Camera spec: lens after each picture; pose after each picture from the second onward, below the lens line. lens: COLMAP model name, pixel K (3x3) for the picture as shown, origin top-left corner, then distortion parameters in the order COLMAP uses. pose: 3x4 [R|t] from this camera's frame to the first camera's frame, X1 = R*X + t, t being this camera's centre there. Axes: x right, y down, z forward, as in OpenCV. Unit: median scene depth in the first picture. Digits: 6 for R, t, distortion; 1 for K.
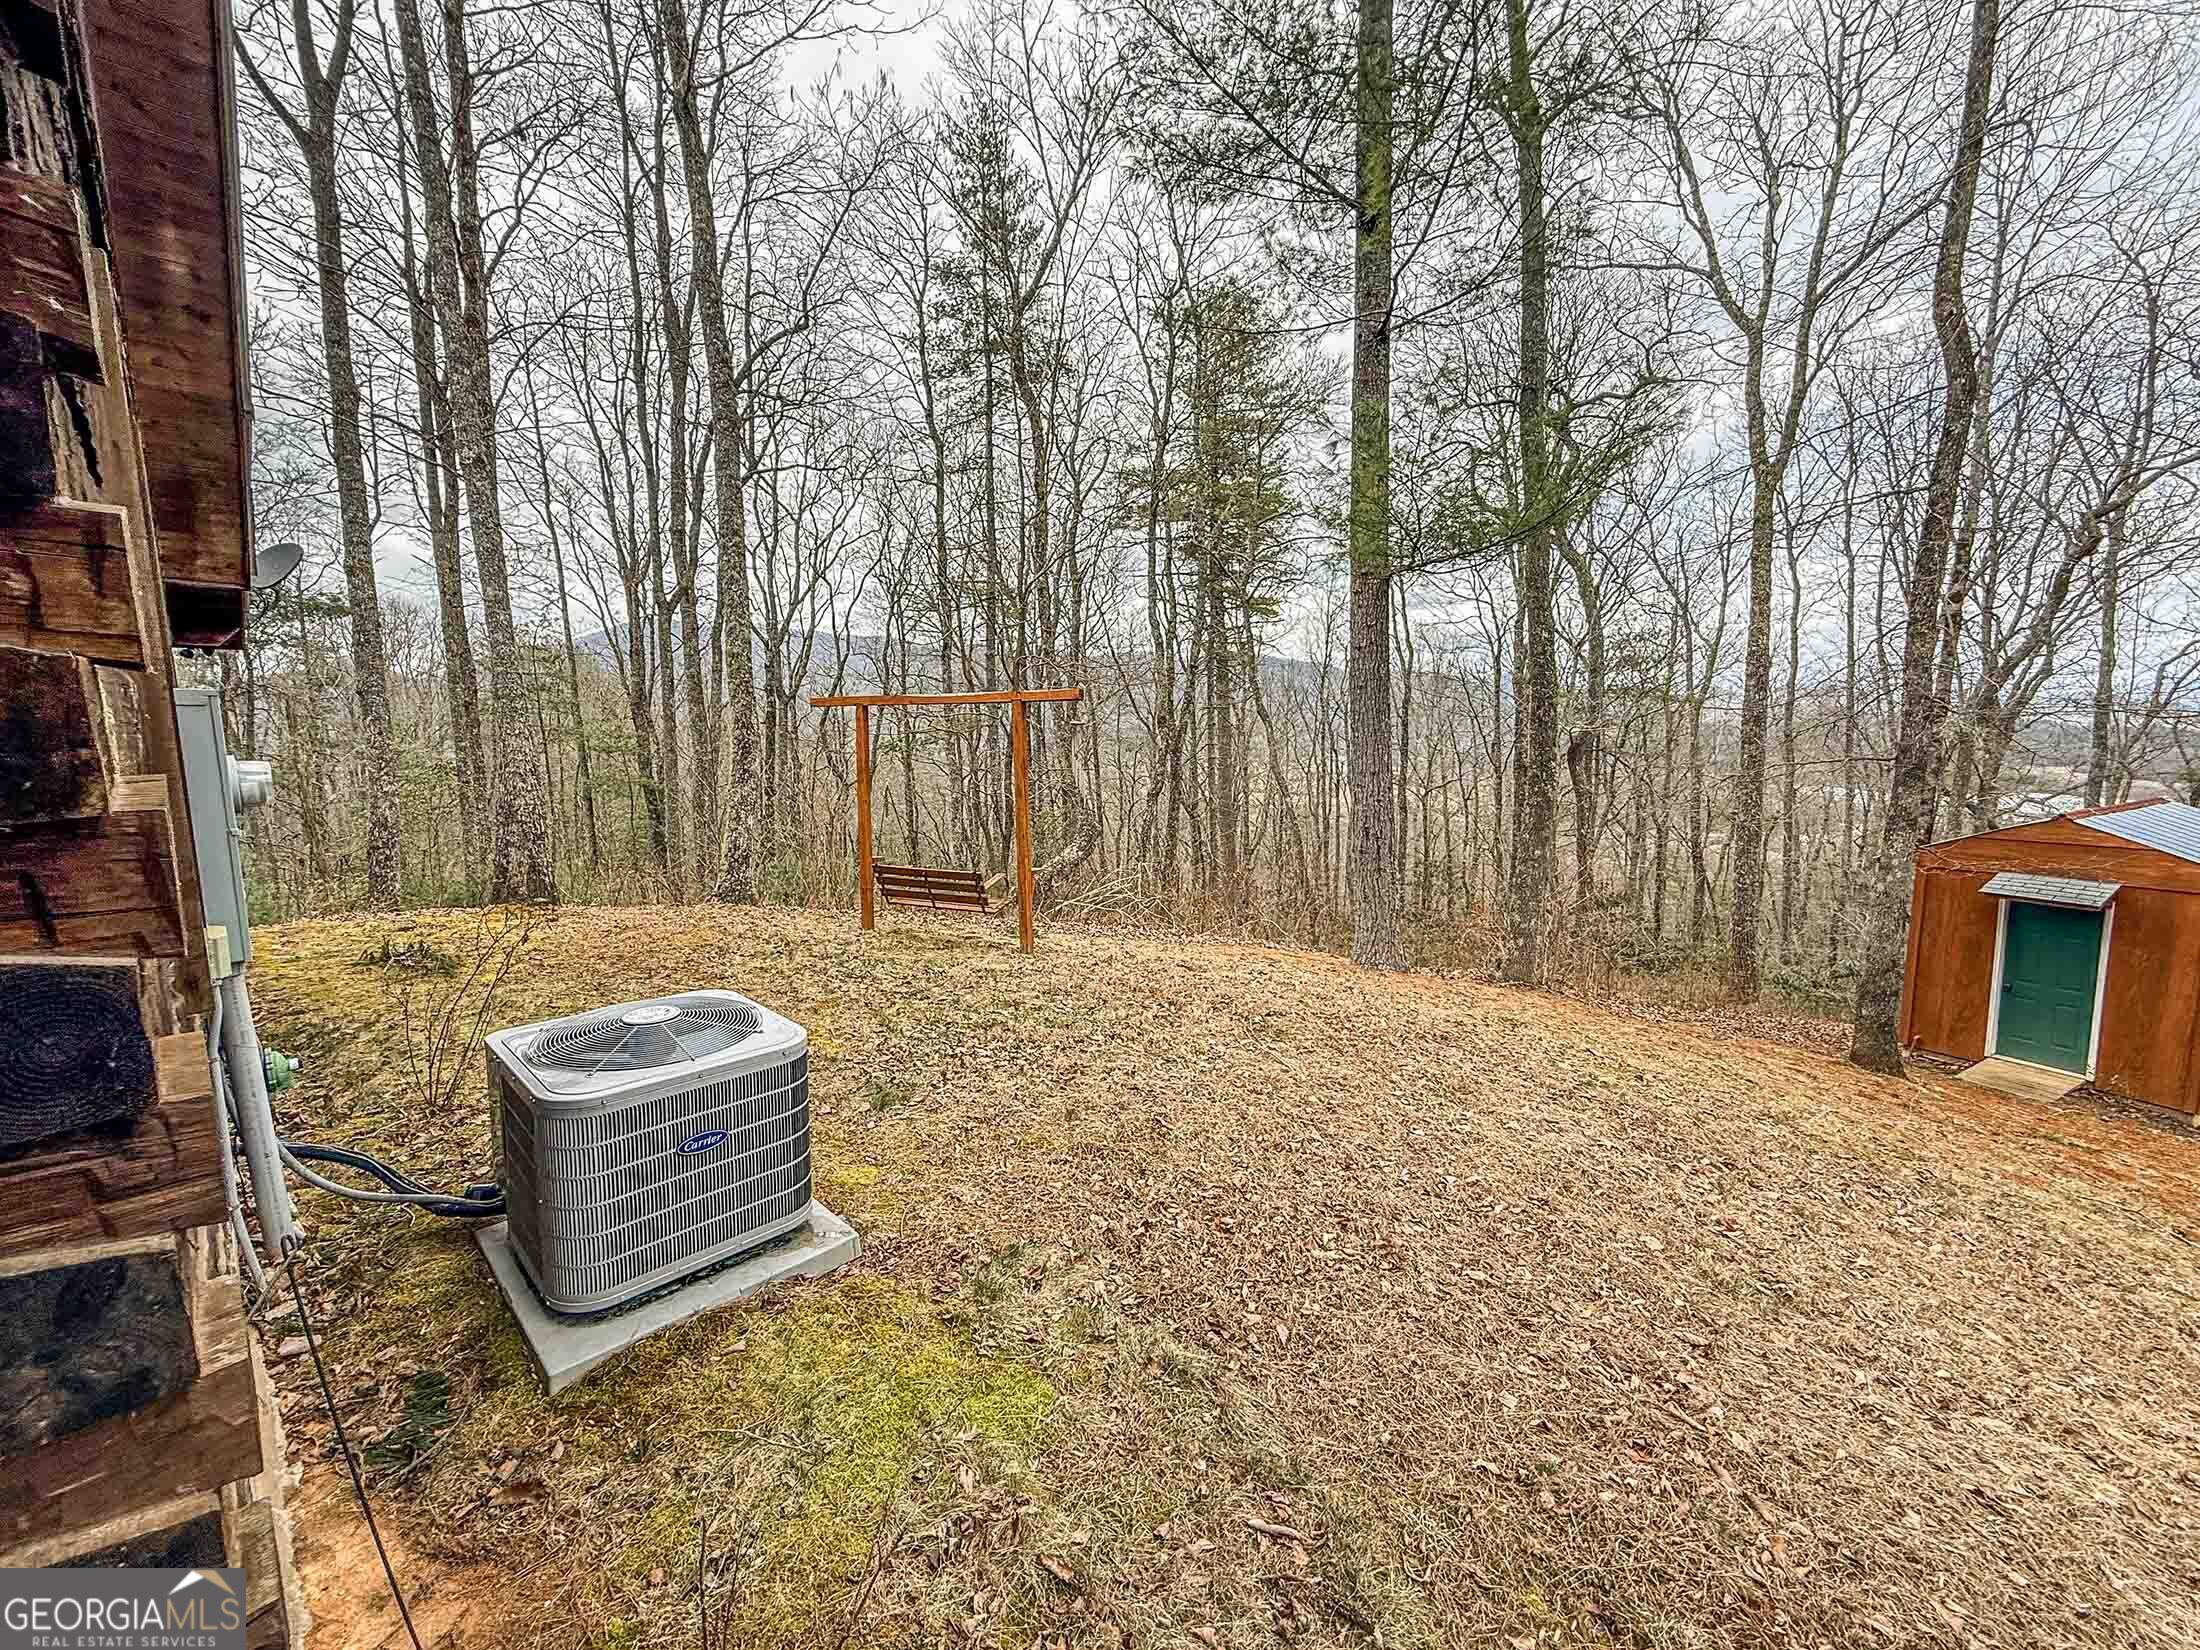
lens RADIAL K [[877.4, 0, 1092.0], [0, 877.4, 824.9], [0, 0, 1]] dist [0.001577, -0.000358]
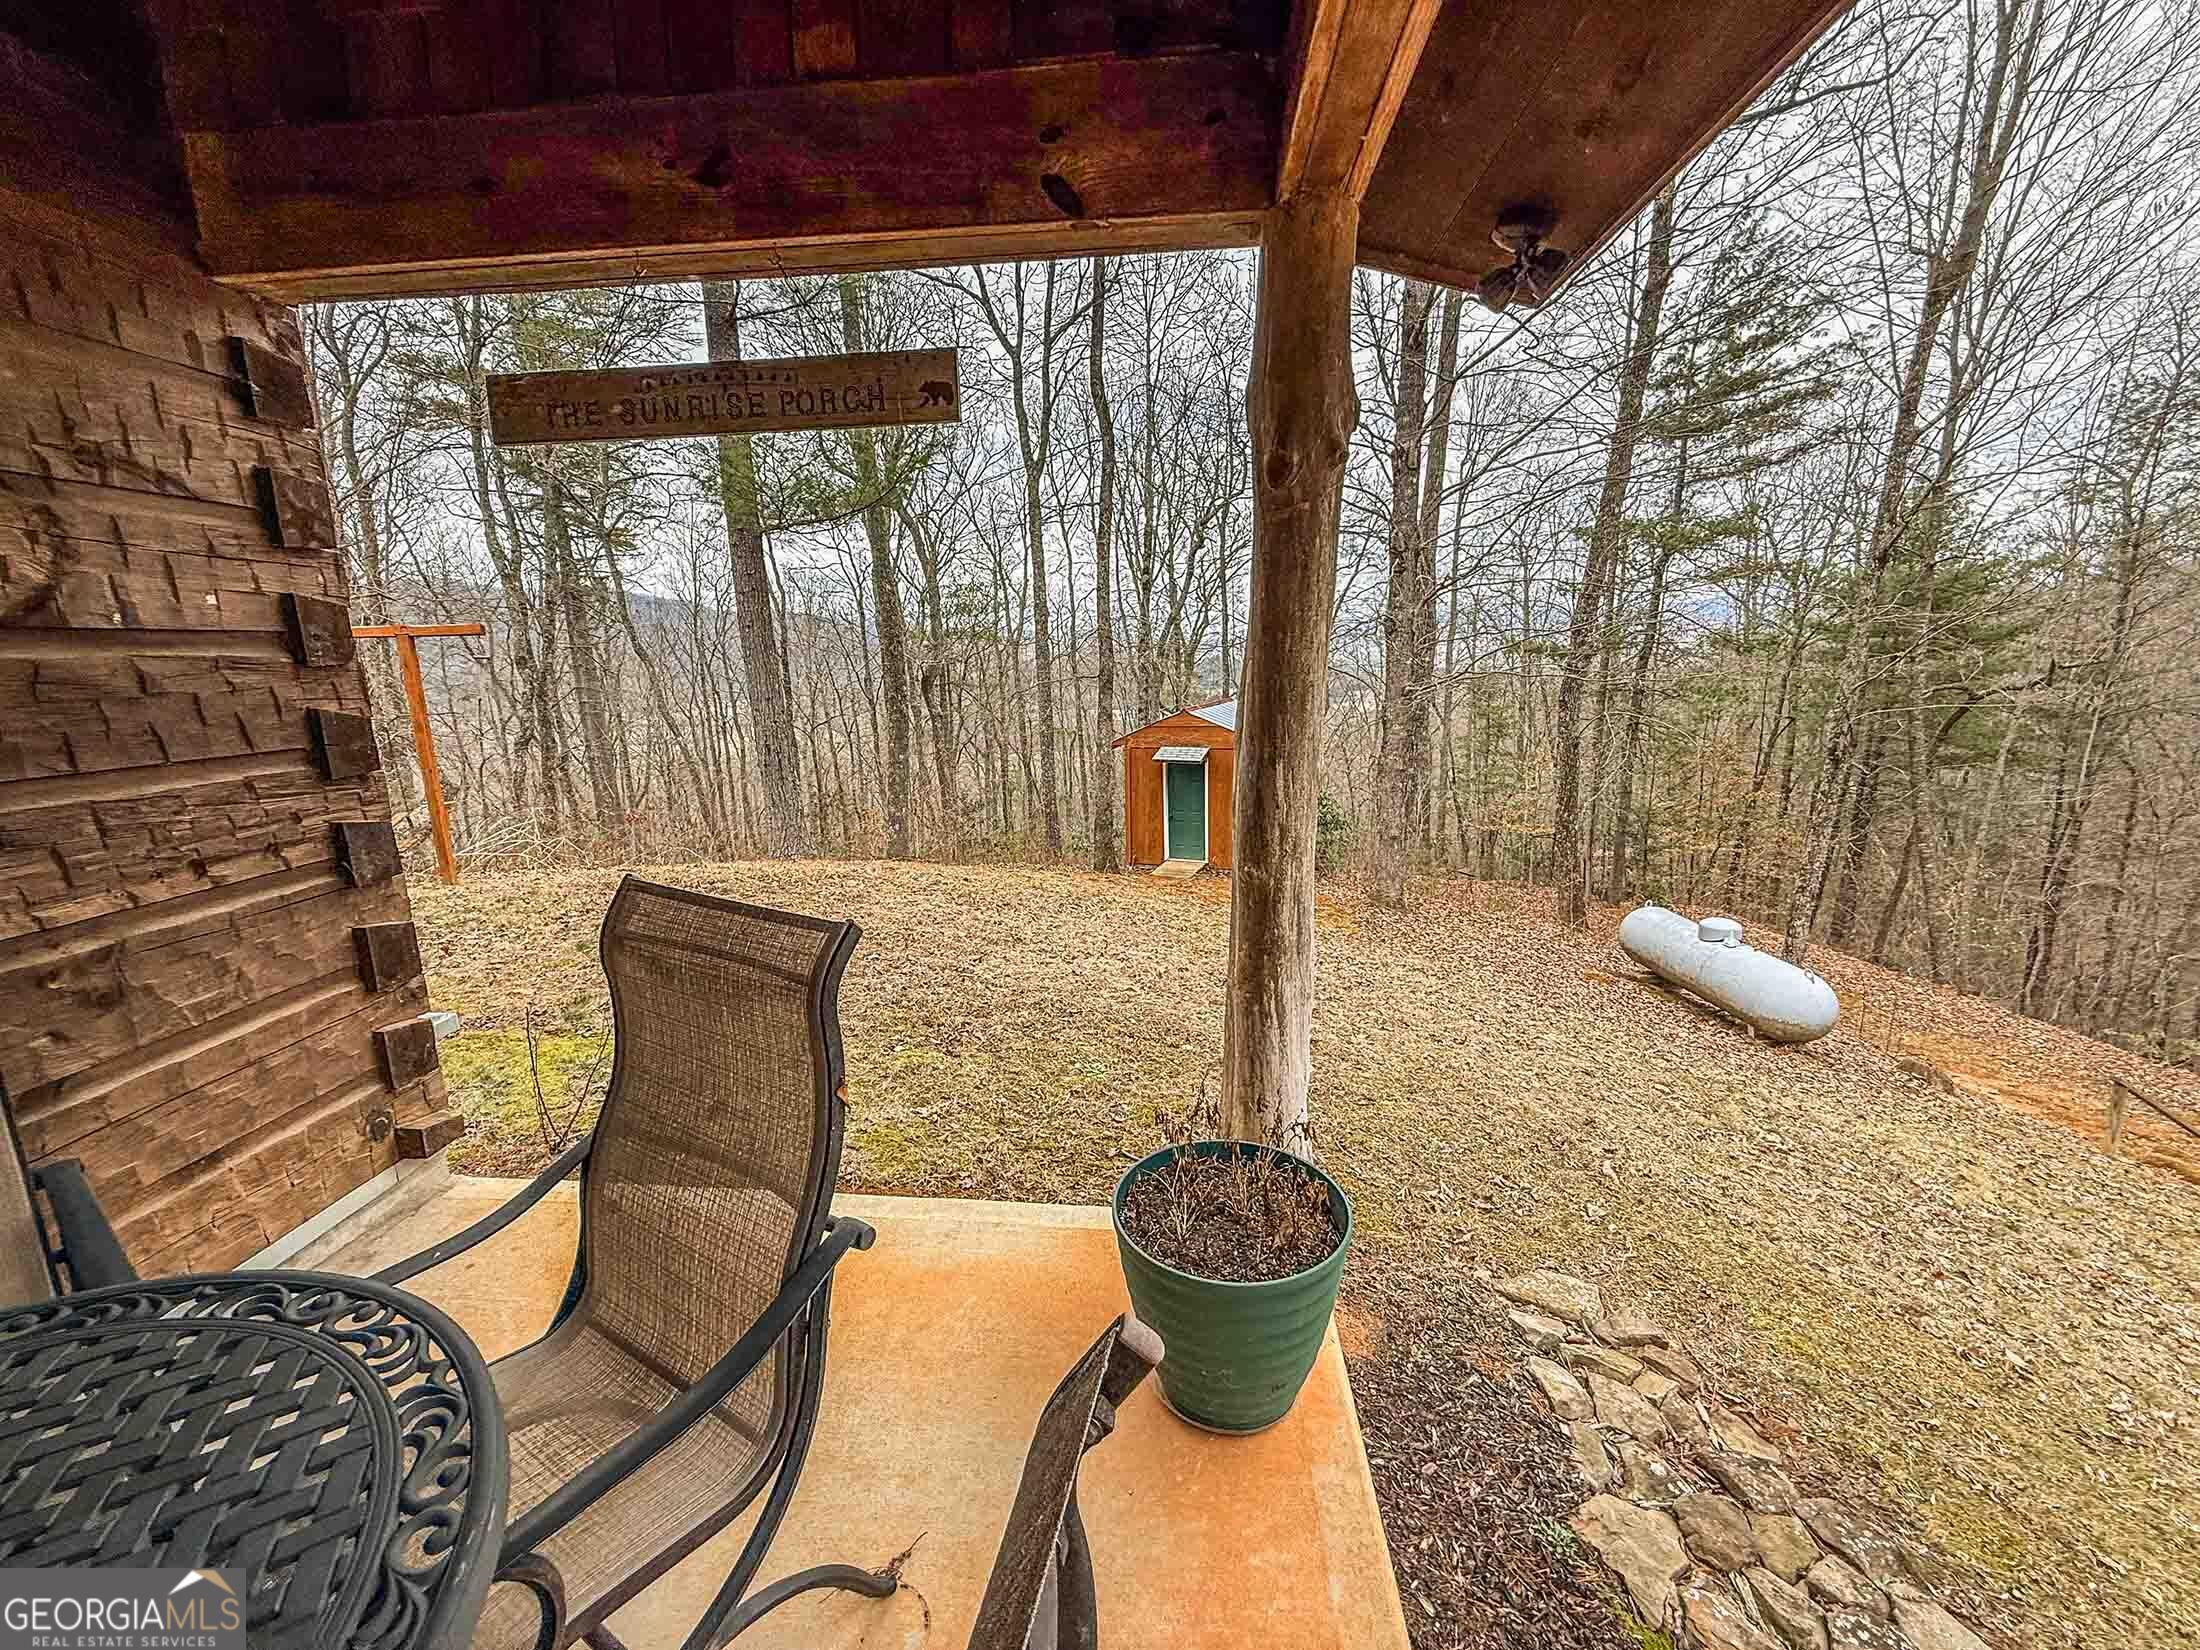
lens RADIAL K [[883.4, 0, 1091.2], [0, 883.4, 831.4], [0, 0, 1]] dist [0.001365, -0.000025]
pose [[0.783421, -0.127918, 0.608184, -0.050094], [0.084795, 0.991438, 0.099299, 0.020866], [-0.615679, -0.026222, 0.787561, -0.125536]]
